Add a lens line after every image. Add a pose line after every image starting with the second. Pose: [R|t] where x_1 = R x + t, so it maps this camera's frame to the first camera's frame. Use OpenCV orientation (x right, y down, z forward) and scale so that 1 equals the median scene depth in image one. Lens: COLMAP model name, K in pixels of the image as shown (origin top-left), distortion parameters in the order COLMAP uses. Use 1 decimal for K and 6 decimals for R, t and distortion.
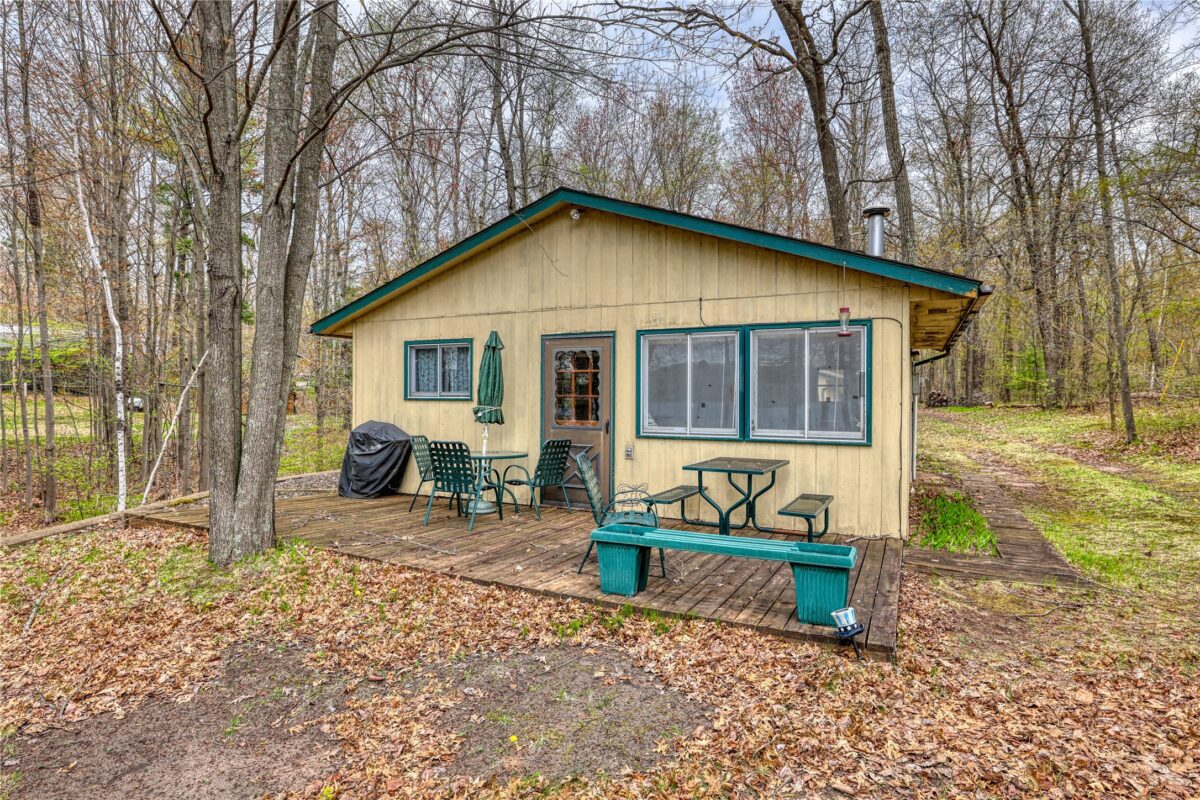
lens RADIAL K [[636.9, 0, 599.8], [0, 636.9, 396.3], [0, 0, 1]] dist [-0.003083, 0.001895]
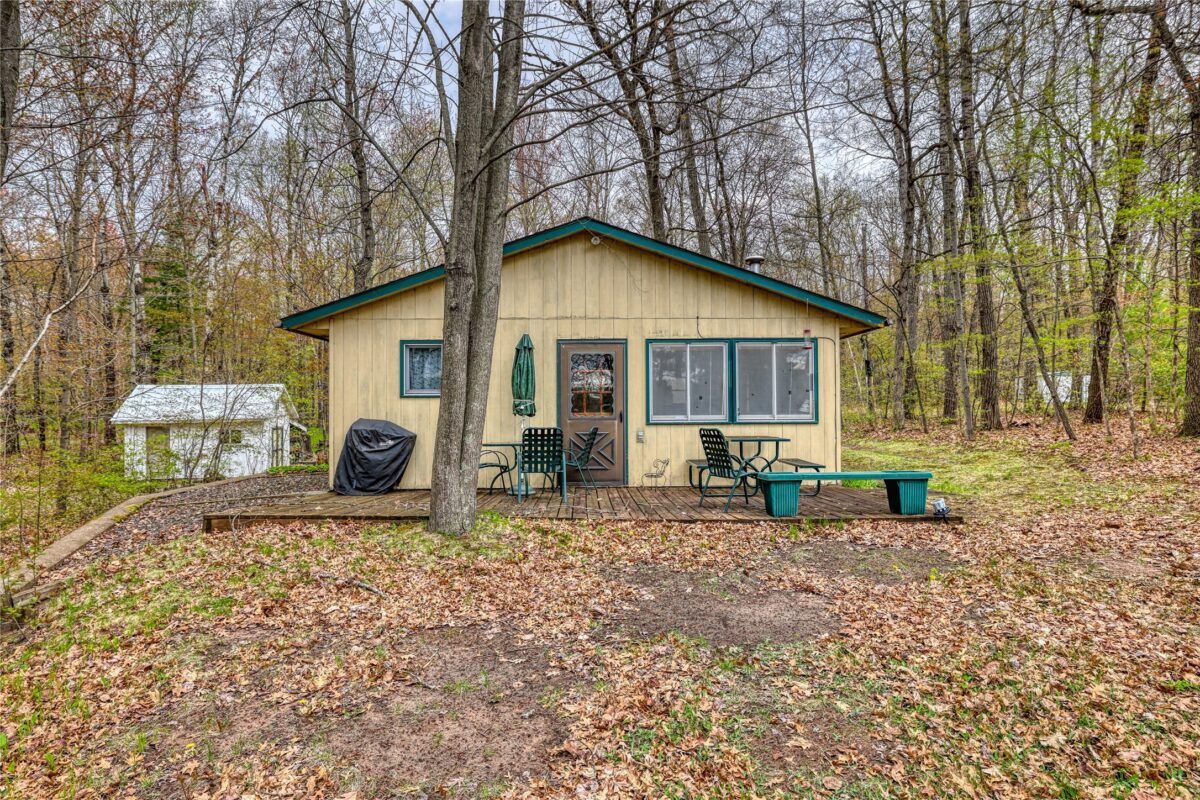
lens RADIAL K [[636.9, 0, 599.8], [0, 636.9, 401.7], [0, 0, 1]] dist [-0.003083, 0.001895]
pose [[0.881832, -0.001833, 0.471560, -0.611831], [0.010517, 0.999820, -0.015780, 0.038563], [-0.471446, 0.018875, 0.881693, -0.058617]]
